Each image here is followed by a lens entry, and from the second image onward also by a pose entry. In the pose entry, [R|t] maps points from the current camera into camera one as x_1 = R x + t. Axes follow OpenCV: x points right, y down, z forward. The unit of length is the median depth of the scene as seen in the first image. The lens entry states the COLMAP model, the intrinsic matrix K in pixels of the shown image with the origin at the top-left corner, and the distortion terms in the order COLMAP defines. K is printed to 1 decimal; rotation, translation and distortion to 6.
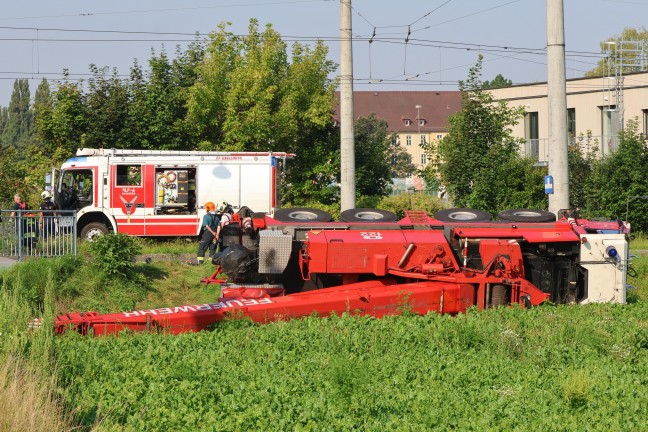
lens RADIAL K [[1984.9, 0, 324.0], [0, 1984.9, 216.0], [0, 0, 1]] dist [-0.113528, 0.016073]
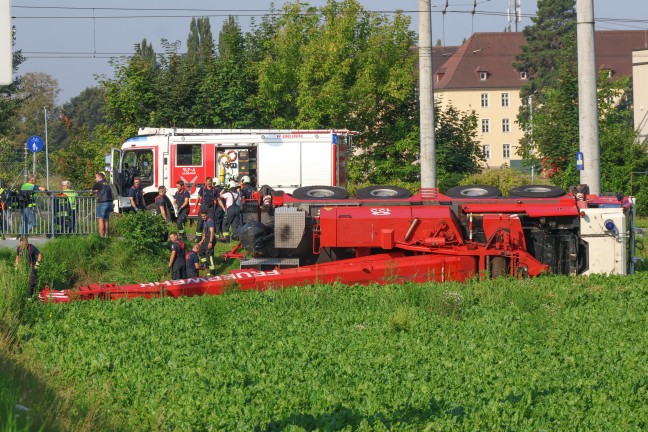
lens RADIAL K [[2689.0, 0, 324.0], [0, 2689.0, 216.0], [0, 0, 1]] dist [-0.257460, -2.859136]
pose [[0.994357, -0.008732, -0.105722, 0.119571], [0.009395, 0.999939, 0.005780, 0.003069], [0.105665, -0.006741, 0.994379, -0.350716]]
